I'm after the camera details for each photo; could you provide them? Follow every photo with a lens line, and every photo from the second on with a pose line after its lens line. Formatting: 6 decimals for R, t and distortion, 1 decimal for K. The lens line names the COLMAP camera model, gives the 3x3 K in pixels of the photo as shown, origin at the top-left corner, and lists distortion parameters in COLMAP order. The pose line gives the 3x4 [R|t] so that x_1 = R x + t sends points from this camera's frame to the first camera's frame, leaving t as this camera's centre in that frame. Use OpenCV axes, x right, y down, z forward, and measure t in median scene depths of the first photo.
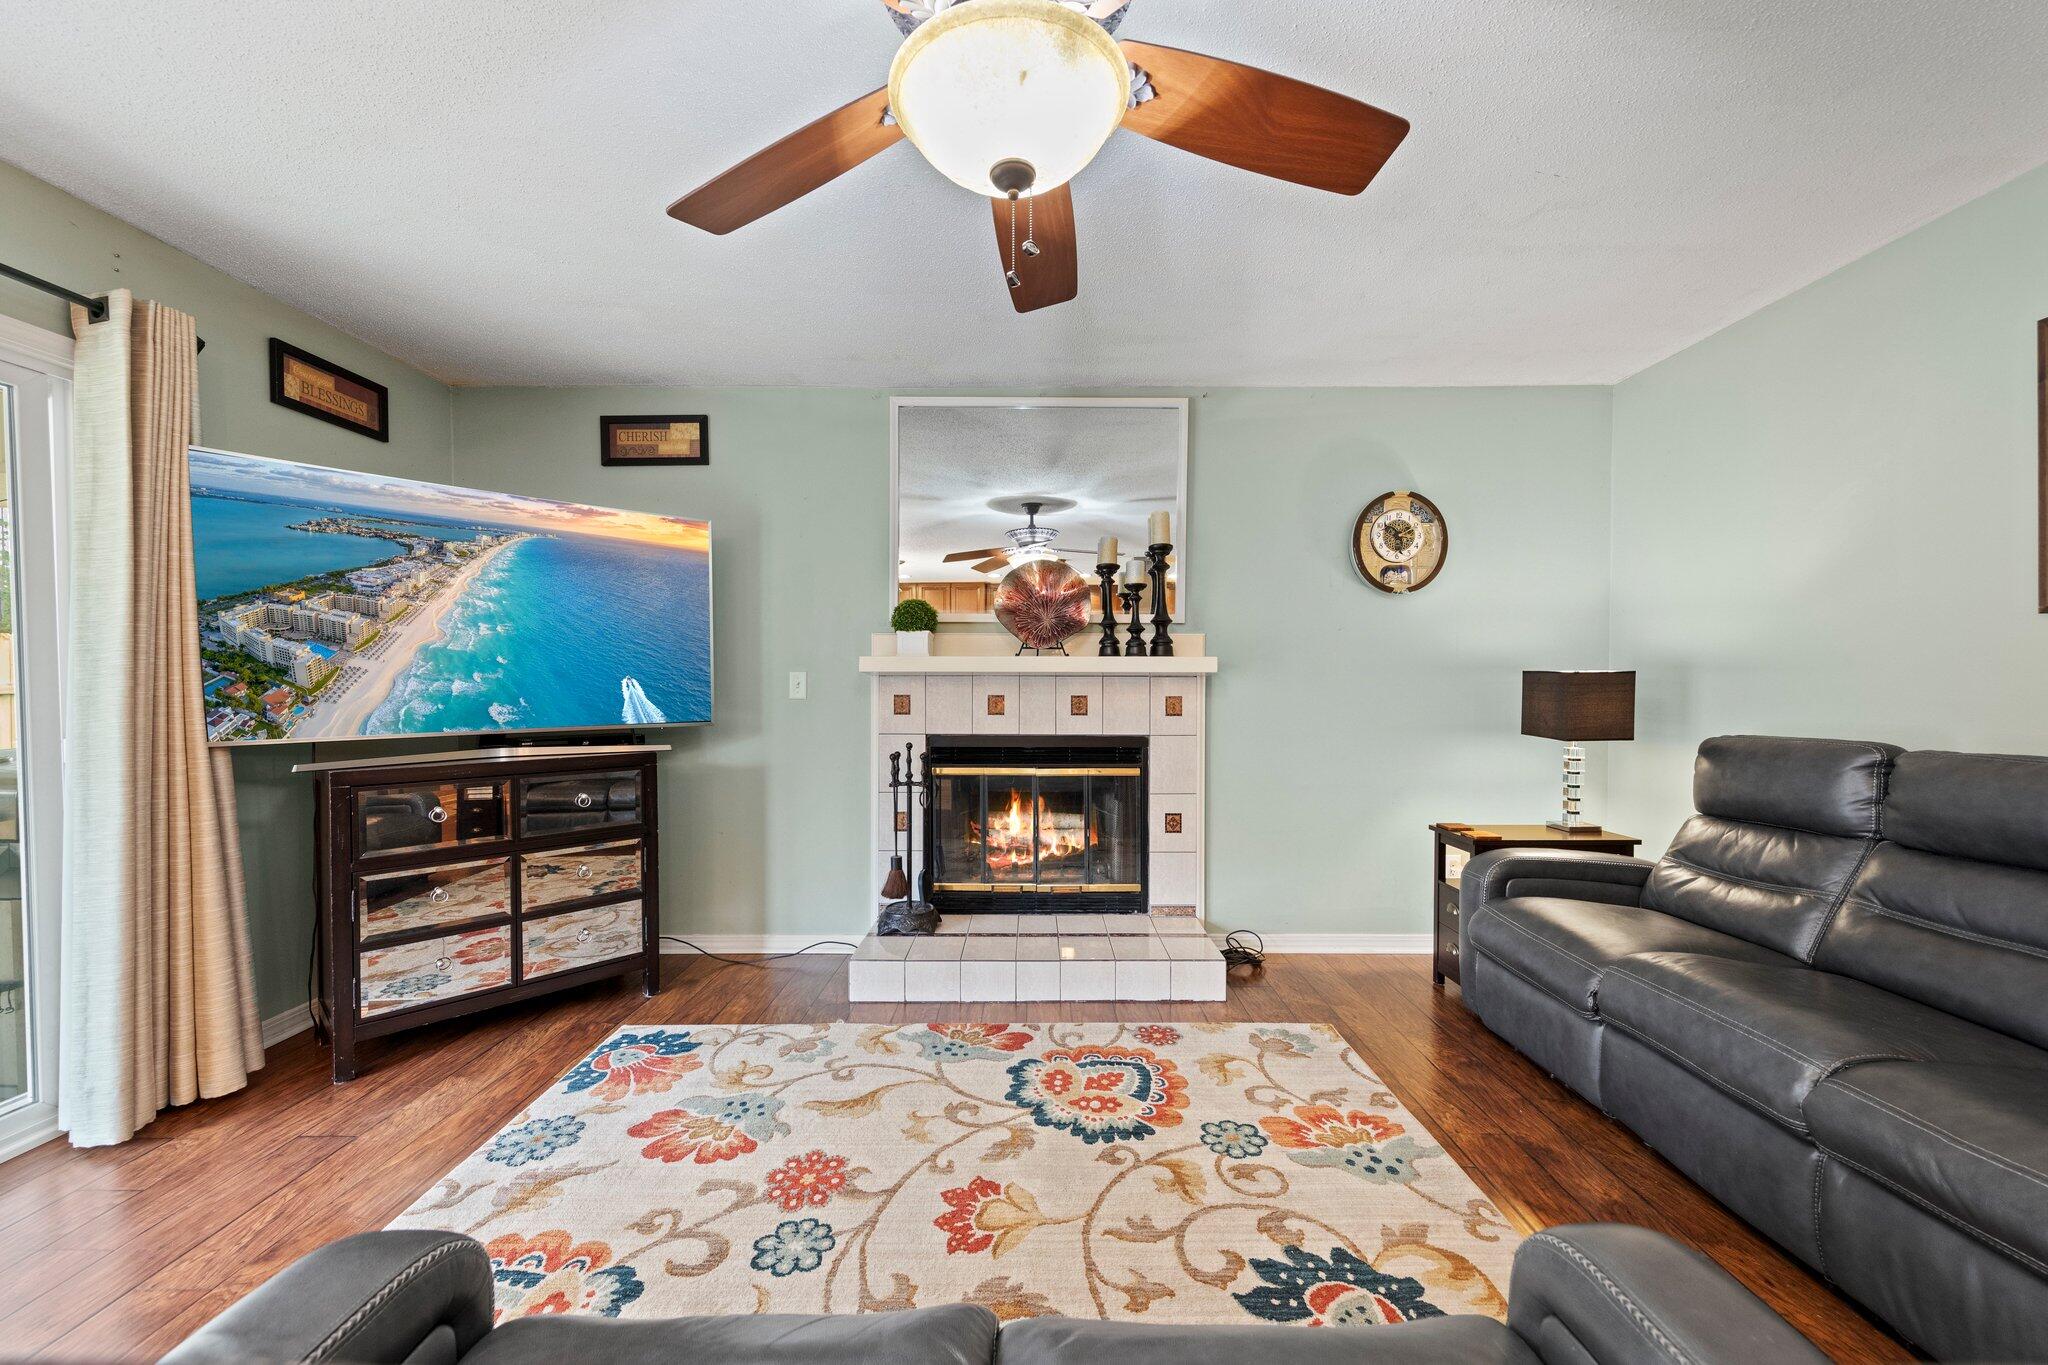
lens RADIAL K [[787.0, 0, 1035.5], [0, 787.0, 699.0], [0, 0, 1]] dist [0.004977, -0.000264]
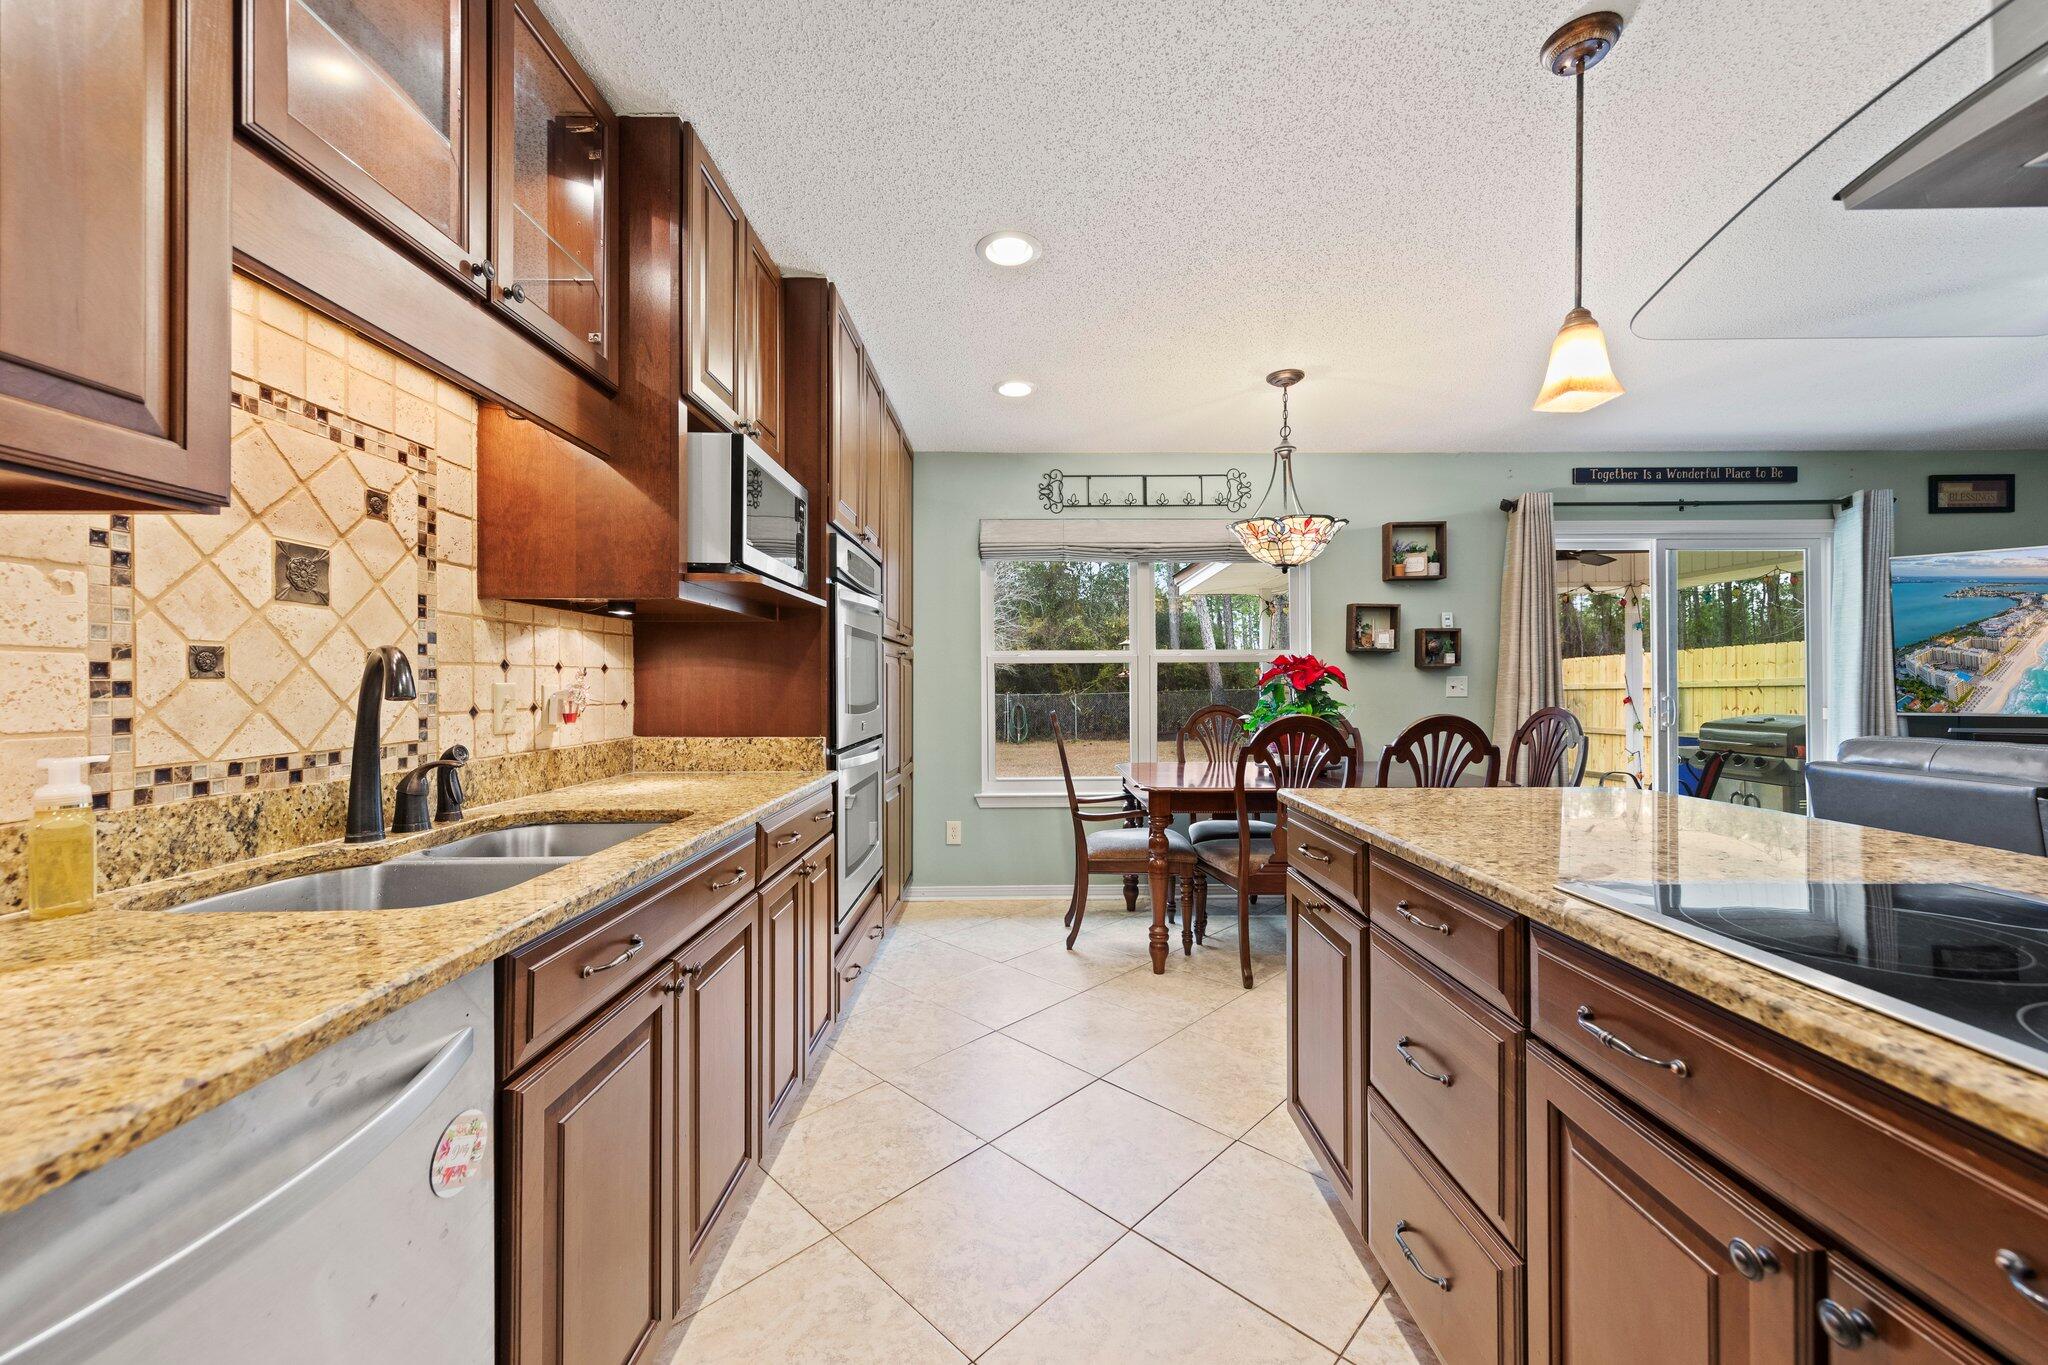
lens RADIAL K [[771.9, 0, 1024.0], [0, 771.9, 682.5], [0, 0, 1]] dist [0.001249, -0.000407]
pose [[0.003871, 0.000257, -0.999992, 0.571493], [-0.015813, 0.999875, 0.000195, 0.011287], [0.999867, 0.015812, 0.003874, -0.791149]]
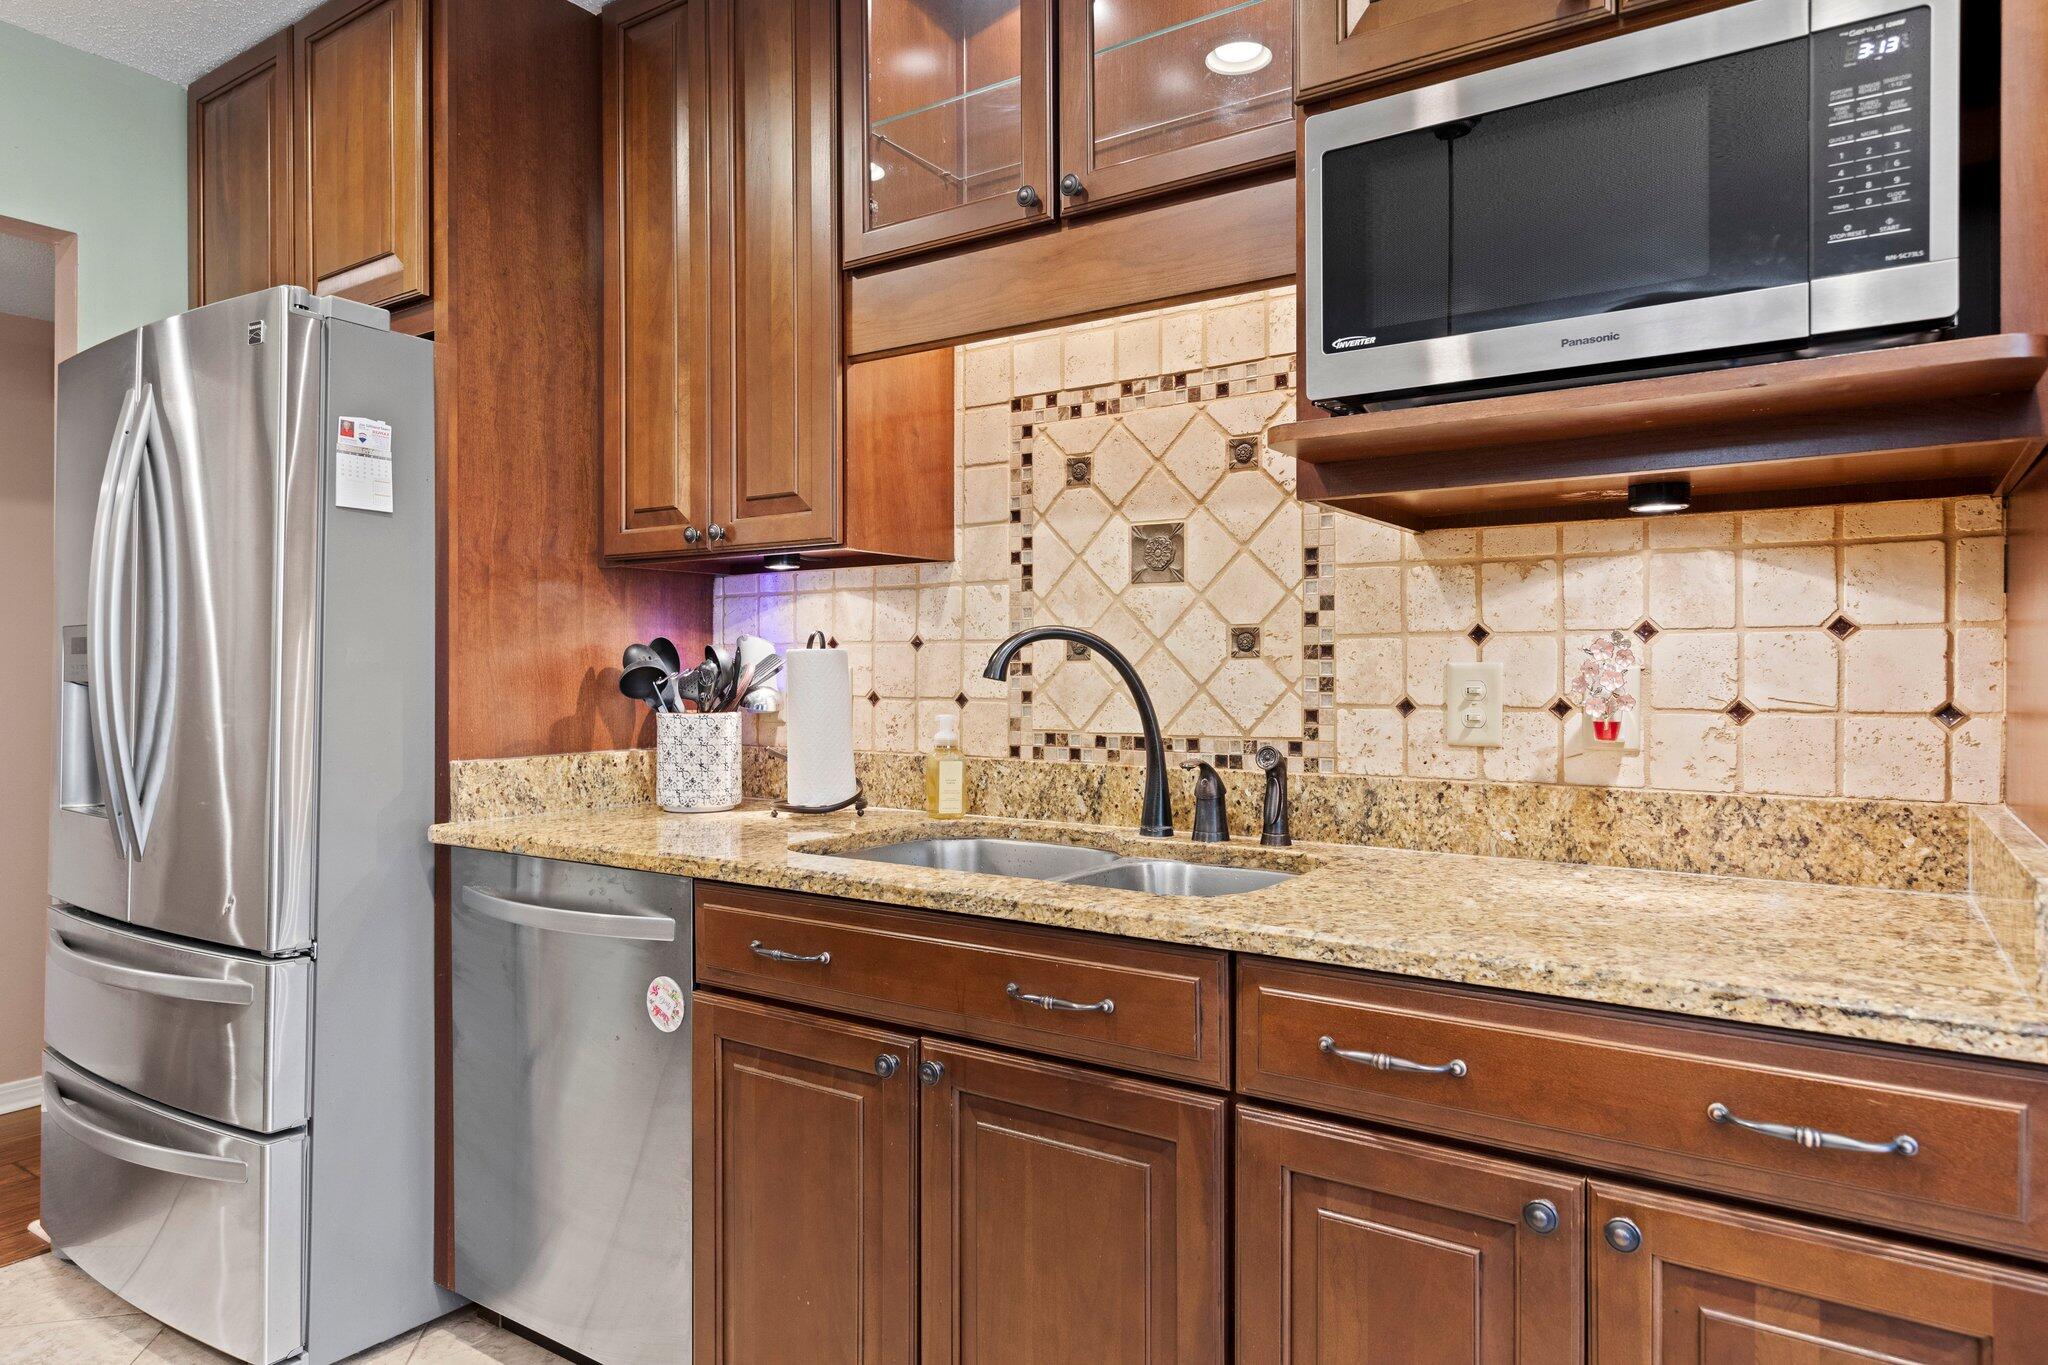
lens RADIAL K [[1243.8, 0, 1017.6], [0, 1243.8, 662.5], [0, 0, 1]] dist [0.006591, -0.000145]
pose [[-0.830184, 0.004861, 0.557468, -0.177319], [0.011408, 0.999901, 0.008270, 0.010735], [-0.557372, 0.013226, -0.830158, -0.581785]]
